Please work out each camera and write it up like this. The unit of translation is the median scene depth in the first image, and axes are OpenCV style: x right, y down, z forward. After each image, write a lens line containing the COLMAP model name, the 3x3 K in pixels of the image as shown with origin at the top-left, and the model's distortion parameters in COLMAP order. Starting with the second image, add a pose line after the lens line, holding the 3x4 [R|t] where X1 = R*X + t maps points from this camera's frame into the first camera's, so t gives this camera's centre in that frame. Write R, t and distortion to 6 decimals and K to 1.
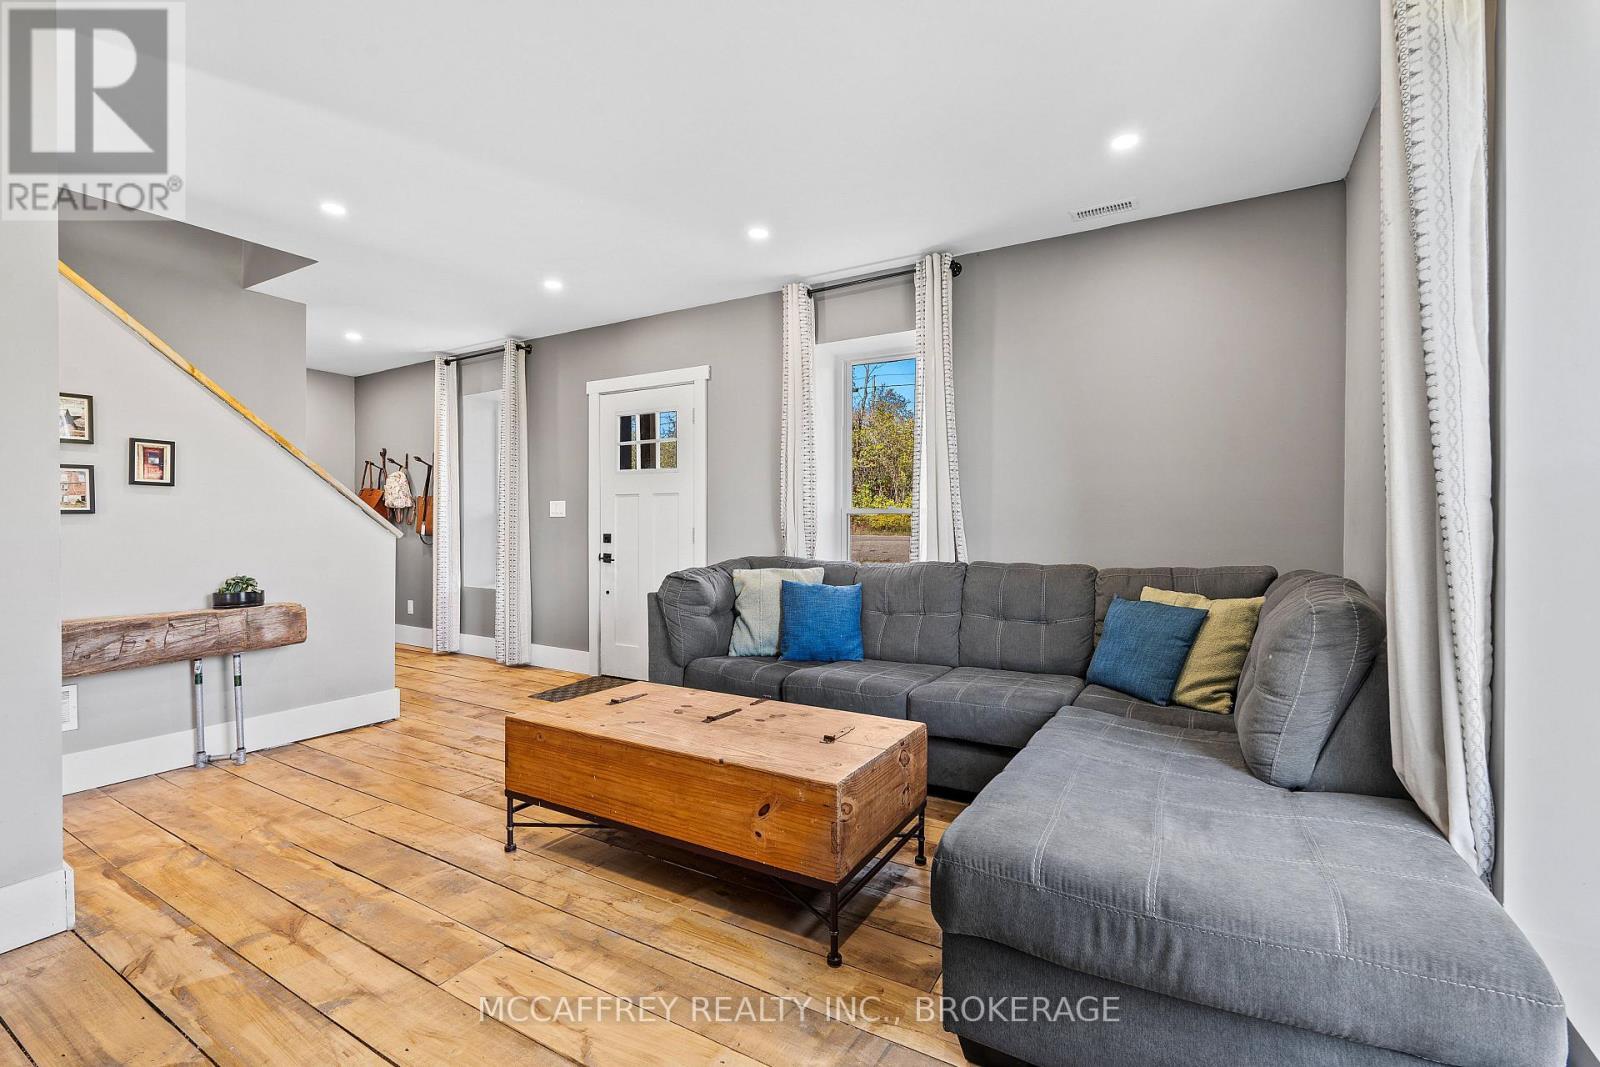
lens RADIAL K [[698.7, 0, 797.0], [0, 698.7, 527.8], [0, 0, 1]] dist [-0.006084, 0.000336]
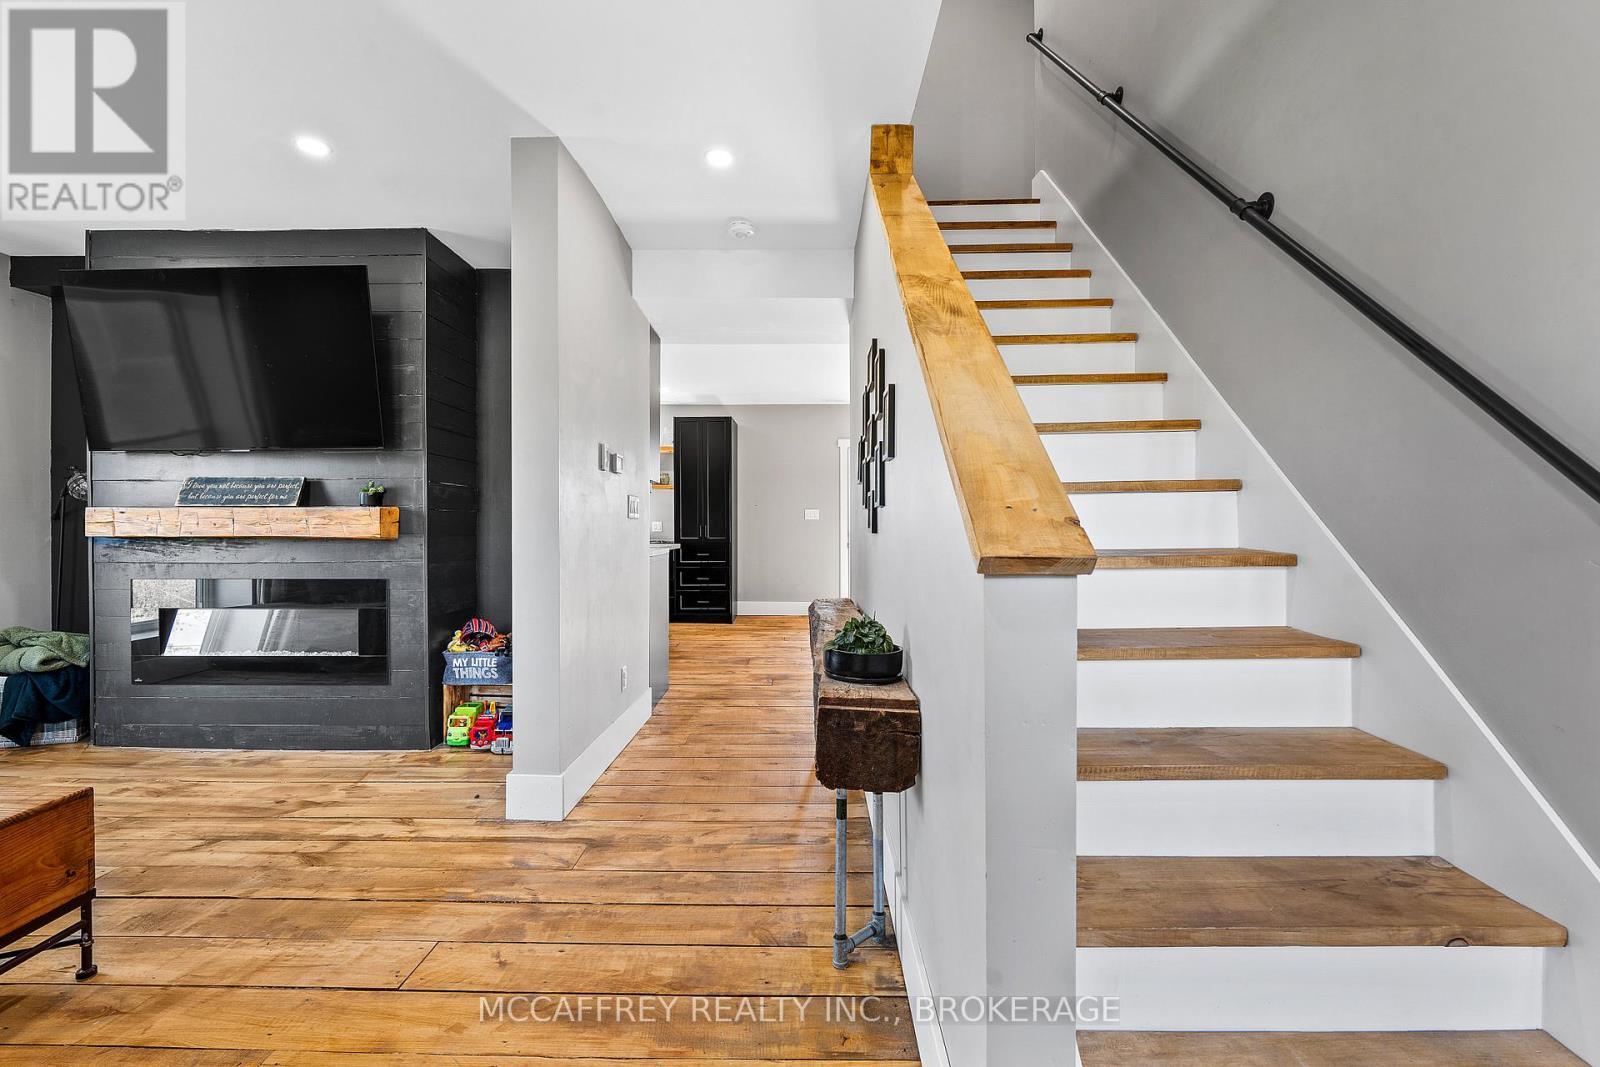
lens RADIAL K [[698.7, 0, 804.0], [0, 698.7, 529.1], [0, 0, 1]] dist [-0.006084, 0.000336]
pose [[-0.862556, 0.003771, -0.505948, -0.737442], [-0.001941, 0.999940, 0.010762, -0.004633], [0.505959, 0.010265, -0.862497, 2.122400]]
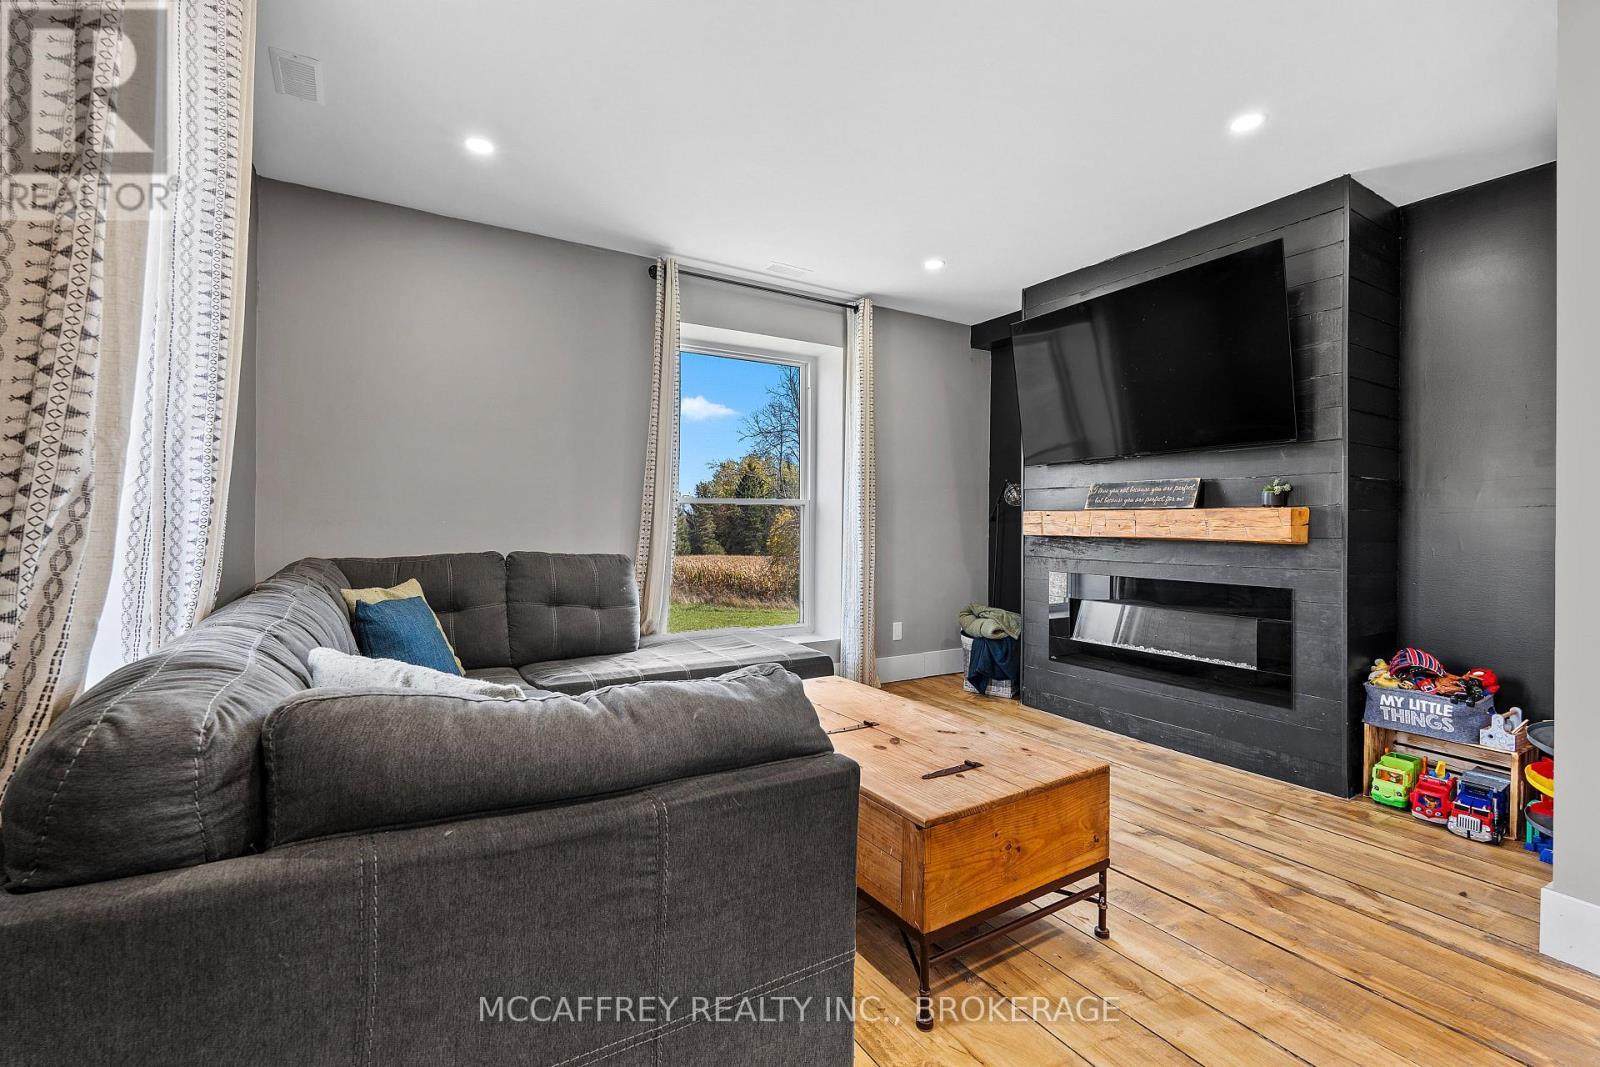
lens RADIAL K [[698.7, 0, 786.2], [0, 698.7, 523.8], [0, 0, 1]] dist [-0.006084, 0.000336]
pose [[-0.879205, -0.005771, 0.476409, -0.502754], [-0.004097, 0.999981, 0.004553, -0.005205], [-0.476426, 0.002051, -0.879212, 1.994857]]
